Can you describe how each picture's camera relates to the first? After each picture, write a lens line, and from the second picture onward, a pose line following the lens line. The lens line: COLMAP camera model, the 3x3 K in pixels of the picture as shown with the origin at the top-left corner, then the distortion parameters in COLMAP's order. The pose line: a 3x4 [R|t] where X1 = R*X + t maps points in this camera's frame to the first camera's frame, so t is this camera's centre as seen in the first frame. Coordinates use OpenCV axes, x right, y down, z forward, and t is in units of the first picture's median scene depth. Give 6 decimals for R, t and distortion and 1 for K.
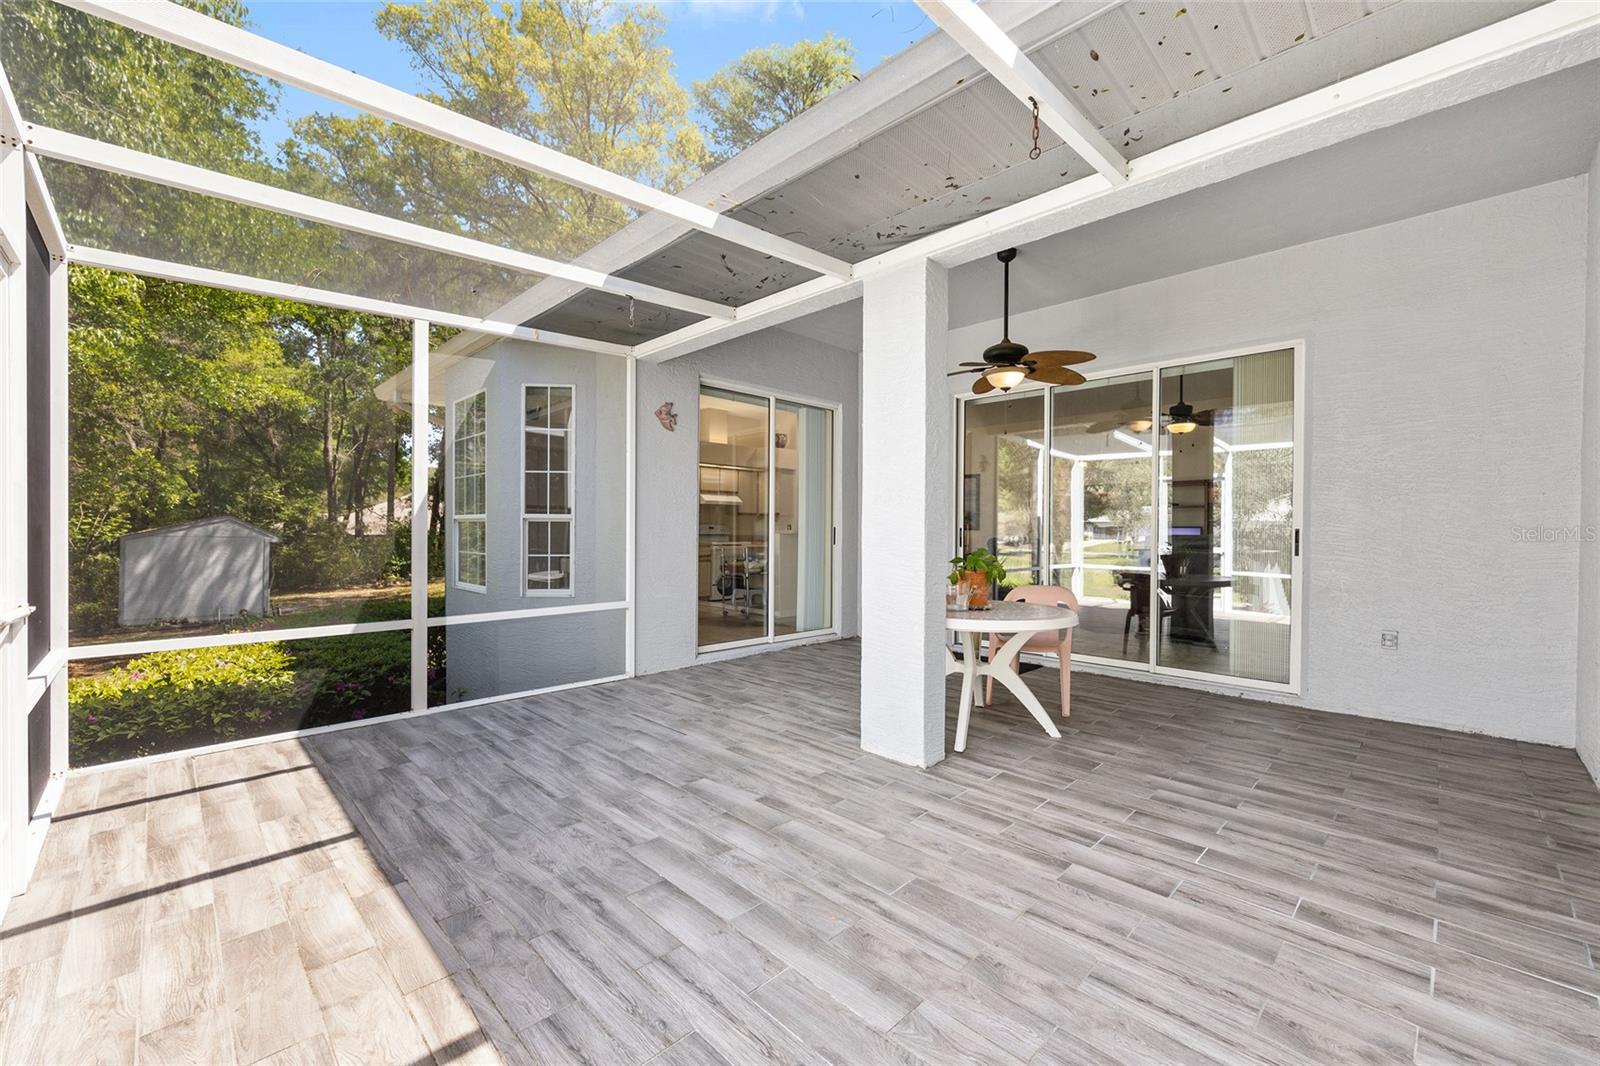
lens RADIAL K [[641.7, 0, 806.1], [0, 641.7, 531.7], [0, 0, 1]] dist [-0.000876, 0.000277]
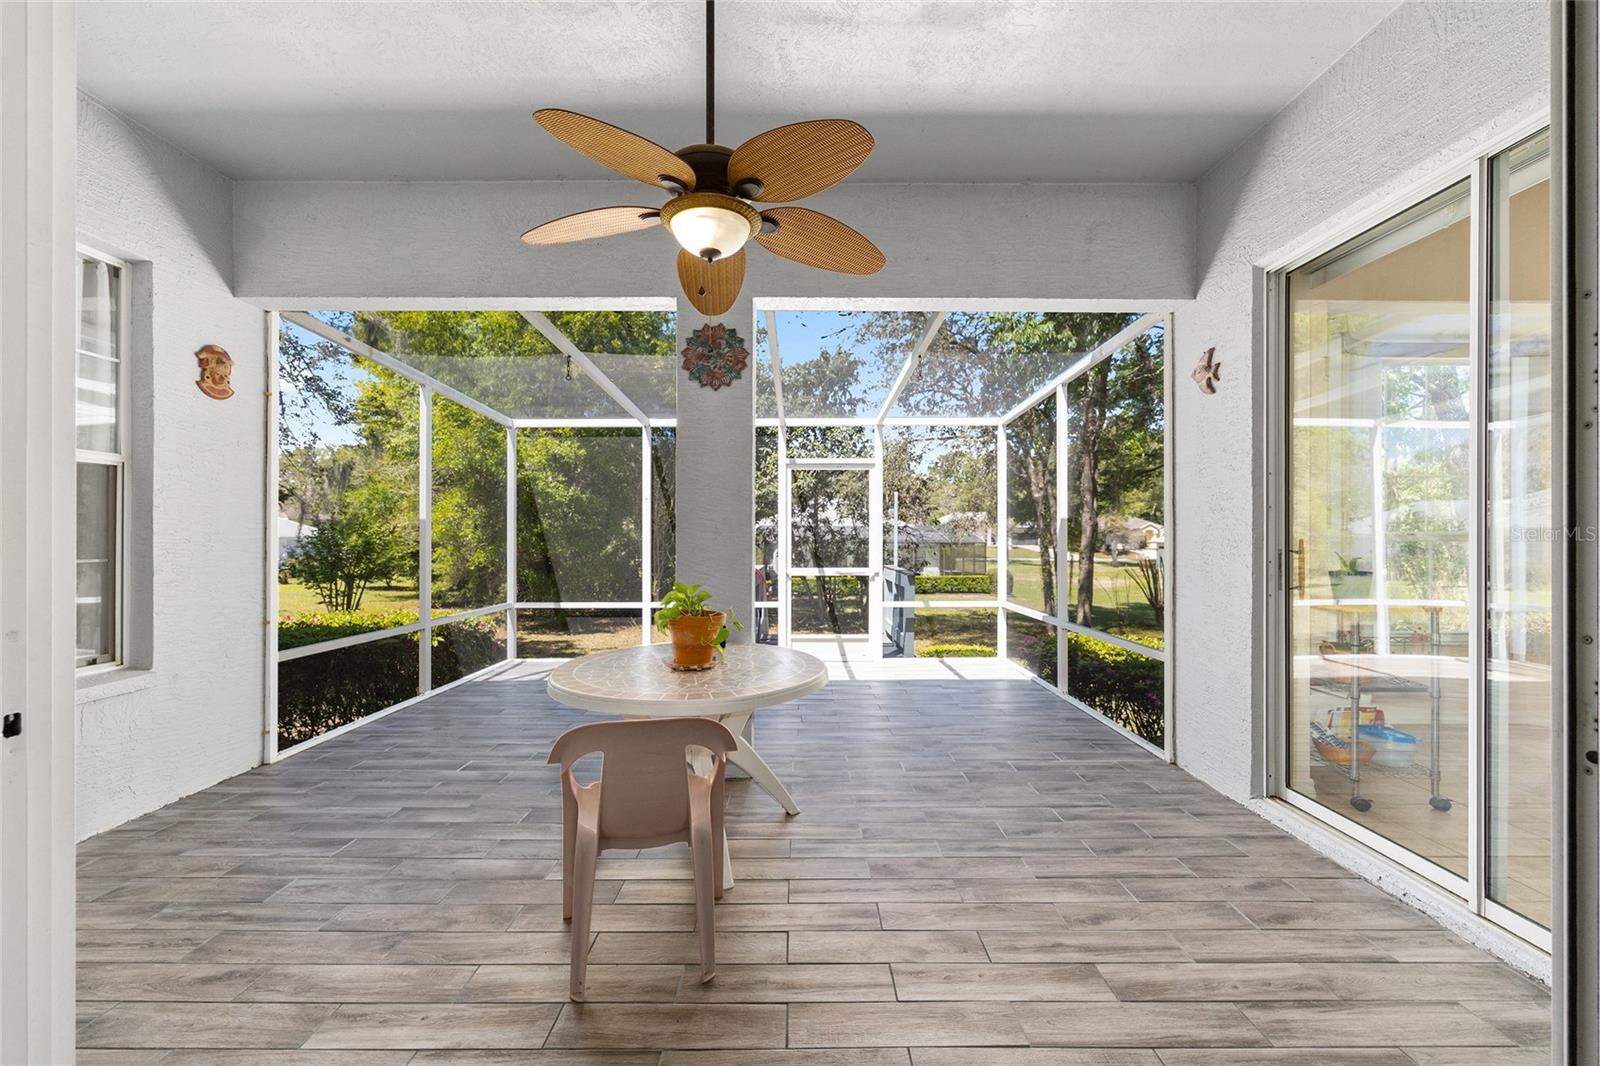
lens RADIAL K [[641.7, 0, 804.6], [0, 641.7, 536.9], [0, 0, 1]] dist [-0.000876, 0.000277]
pose [[-0.704350, -0.004299, -0.709840, 0.890408], [-0.005408, 0.999985, -0.000690, -0.034041], [0.709832, 0.003352, -0.704363, 2.079637]]
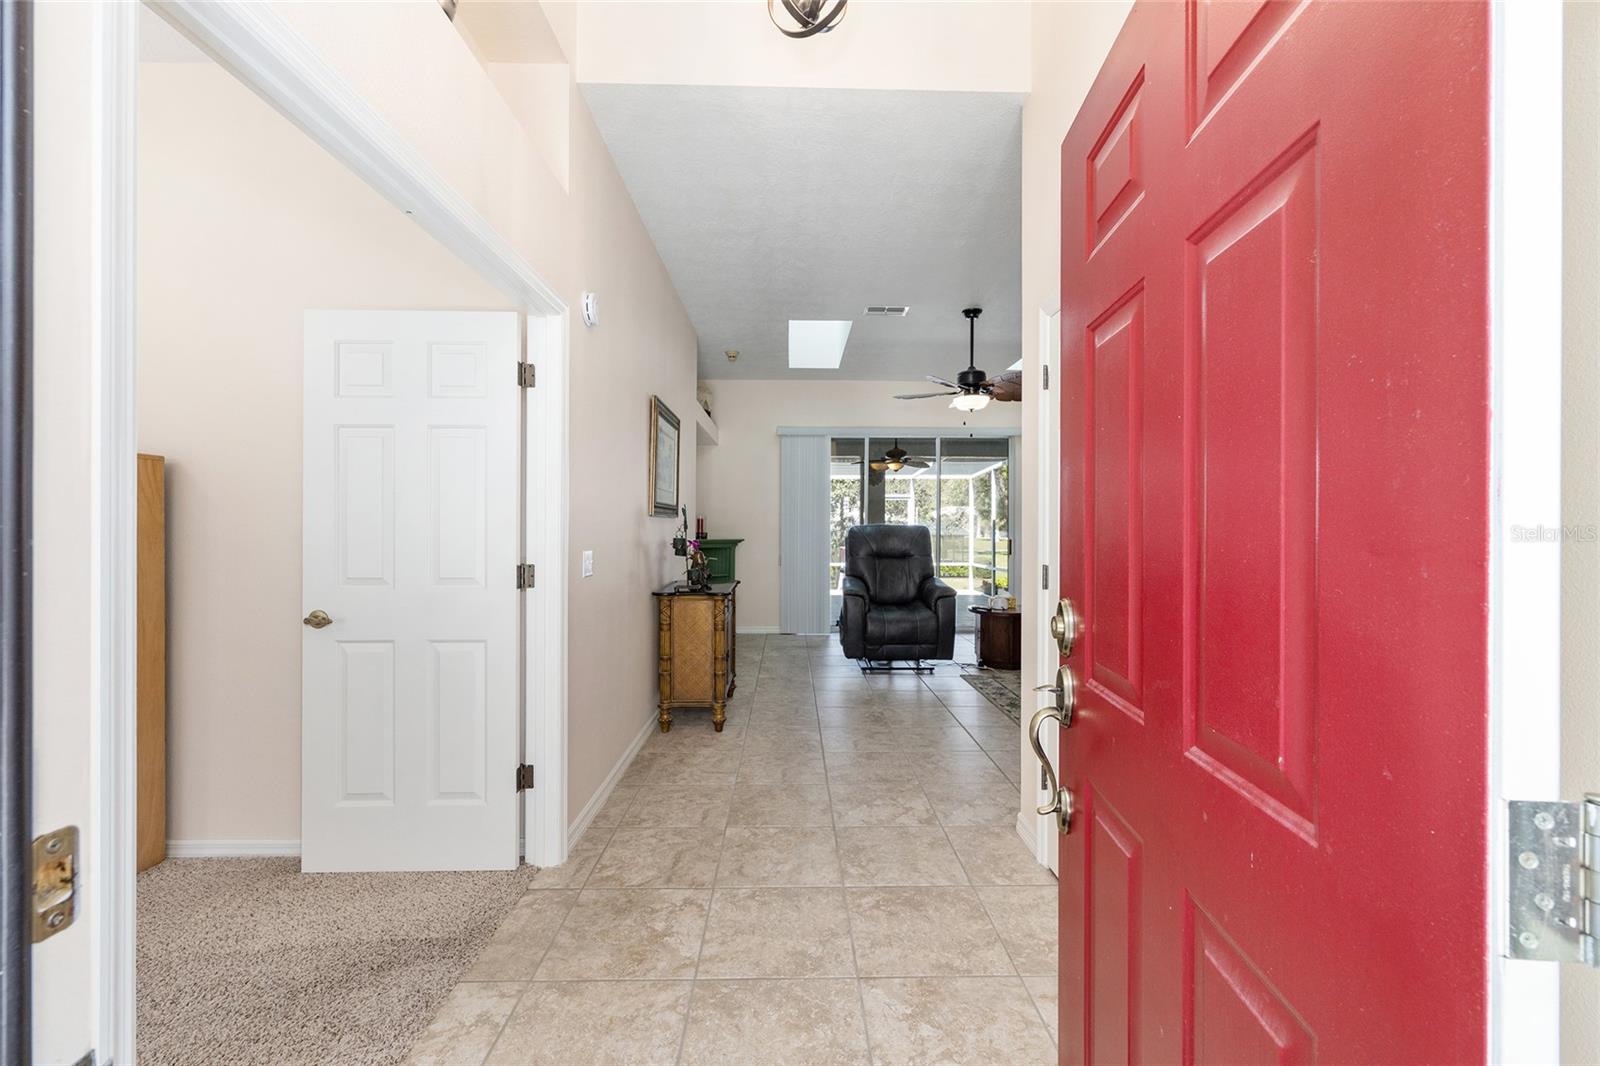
lens RADIAL K [[641.7, 0, 804.6], [0, 641.7, 530.4], [0, 0, 1]] dist [-0.000876, 0.000277]
pose [[-0.692229, -0.006544, -0.721648, 3.106485], [-0.008860, 0.999961, -0.000569, -0.029042], [0.721624, 0.006000, -0.692260, 3.392657]]
